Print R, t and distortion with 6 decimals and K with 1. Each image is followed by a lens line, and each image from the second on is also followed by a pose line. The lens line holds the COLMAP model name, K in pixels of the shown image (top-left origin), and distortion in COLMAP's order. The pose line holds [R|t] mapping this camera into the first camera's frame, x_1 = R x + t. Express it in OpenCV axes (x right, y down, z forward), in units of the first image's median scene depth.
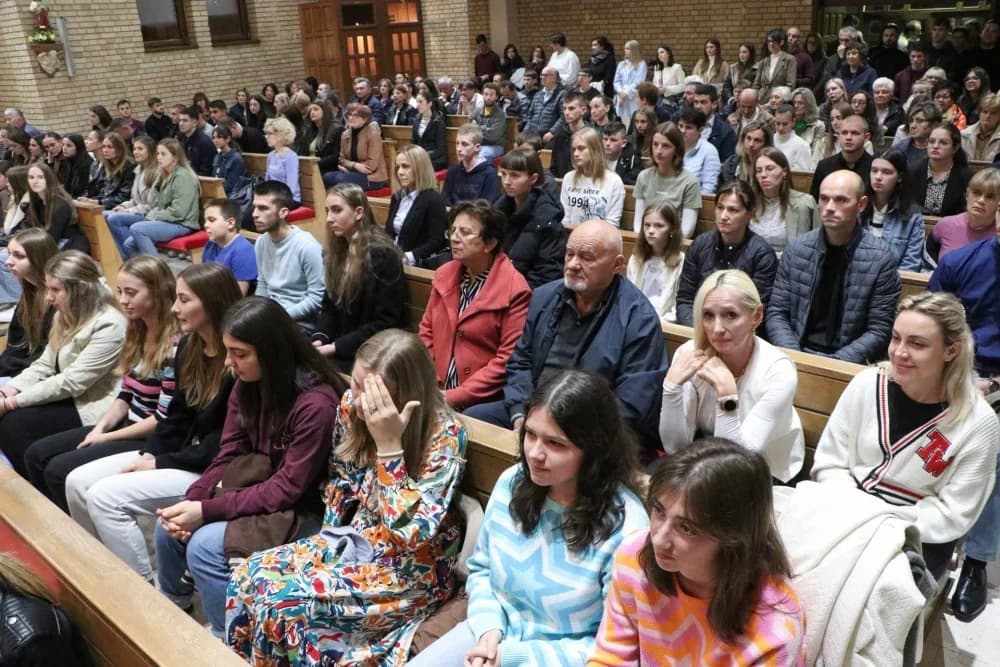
lens RADIAL K [[829.9, 0, 498.7], [0, 829.9, 292.7], [0, 0, 1]] dist [-0.201985, 0.193528]
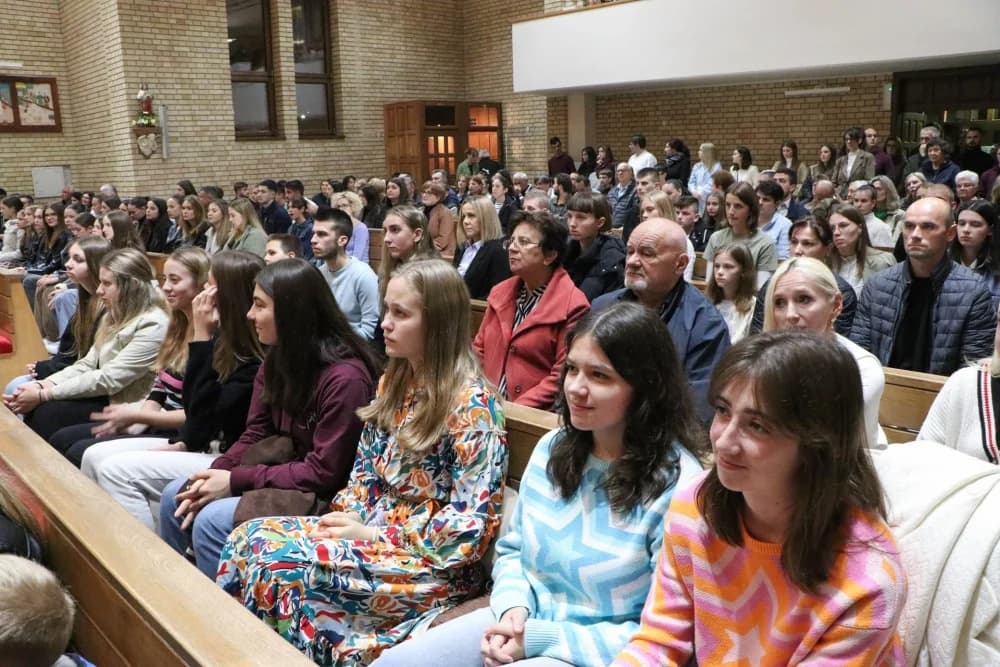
lens RADIAL K [[811.3, 0, 500.0], [0, 811.3, 333.5], [0, 0, 1]] dist [-0.198435, 0.164537]
pose [[0.994566, 0.047206, -0.092793, 0.022983], [-0.059604, 0.988949, -0.135745, 0.154784], [0.085360, 0.140538, 0.986389, 0.091528]]
